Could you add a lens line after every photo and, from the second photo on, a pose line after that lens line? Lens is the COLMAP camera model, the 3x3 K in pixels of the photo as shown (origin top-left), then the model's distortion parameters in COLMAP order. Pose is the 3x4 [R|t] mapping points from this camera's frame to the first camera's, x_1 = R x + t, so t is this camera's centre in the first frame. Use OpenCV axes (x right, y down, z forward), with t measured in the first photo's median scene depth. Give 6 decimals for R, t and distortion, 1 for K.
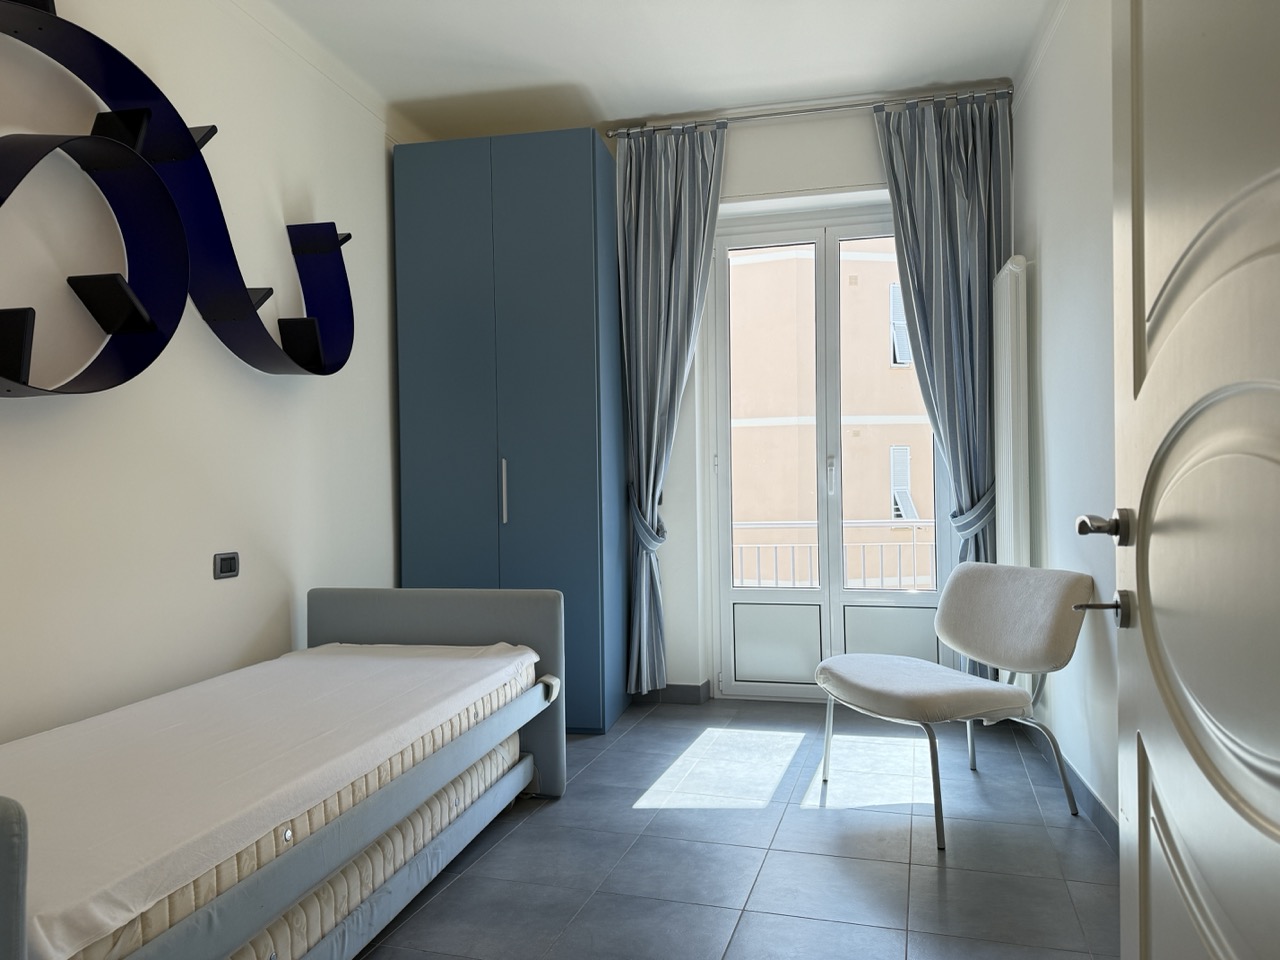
lens RADIAL K [[900.0, 0, 638.8], [0, 900.0, 477.5], [0, 0, 1]] dist [0.068316, -0.072034]
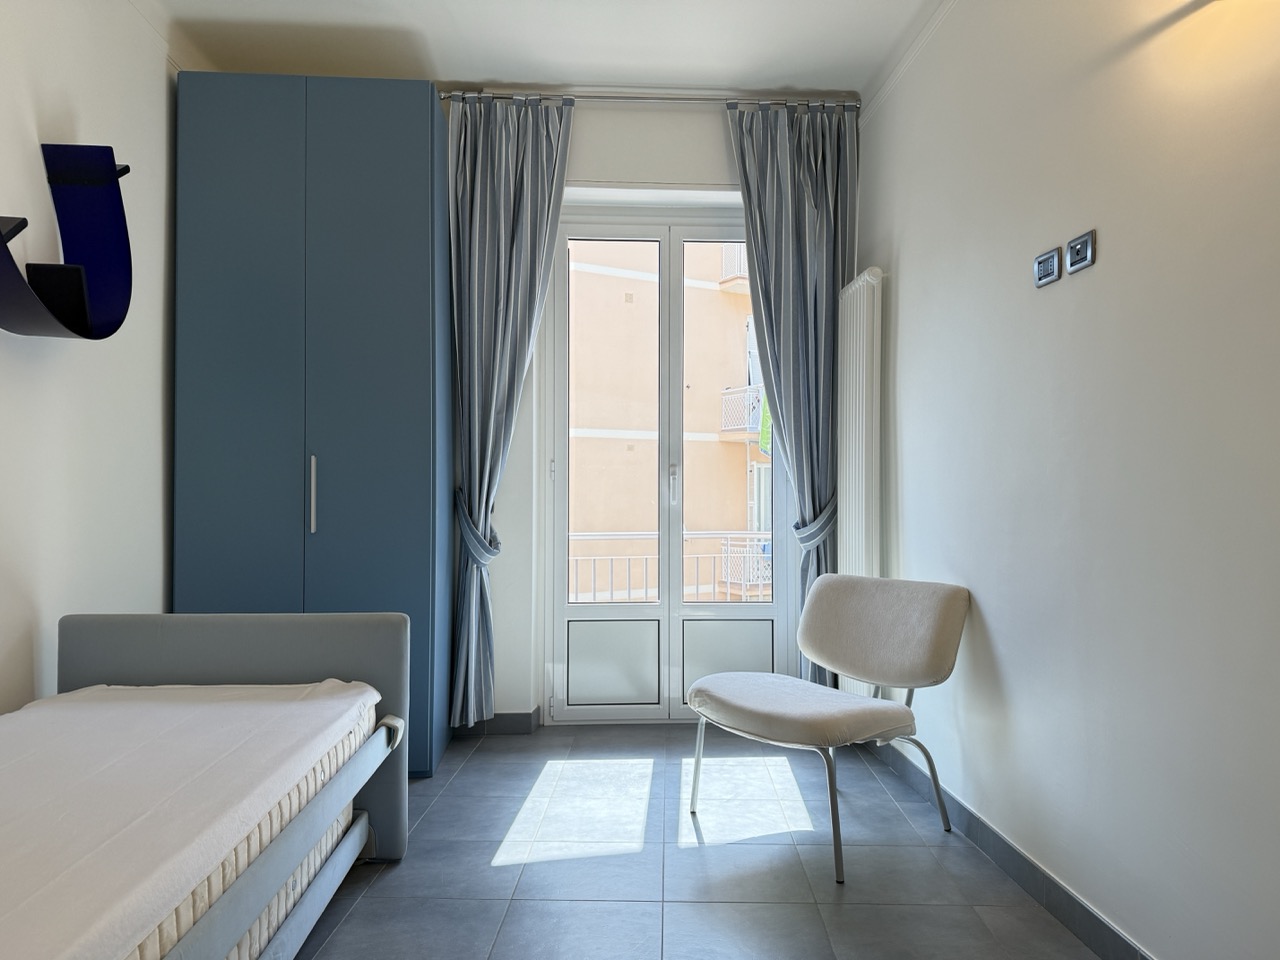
lens RADIAL K [[900.0, 0, 637.4], [0, 900.0, 481.4], [0, 0, 1]] dist [0.068316, -0.072034]
pose [[0.963030, 0.020362, 0.268625, -0.086781], [-0.017890, 0.999772, -0.011647, 0.006818], [-0.268801, 0.006411, 0.963175, 0.101668]]
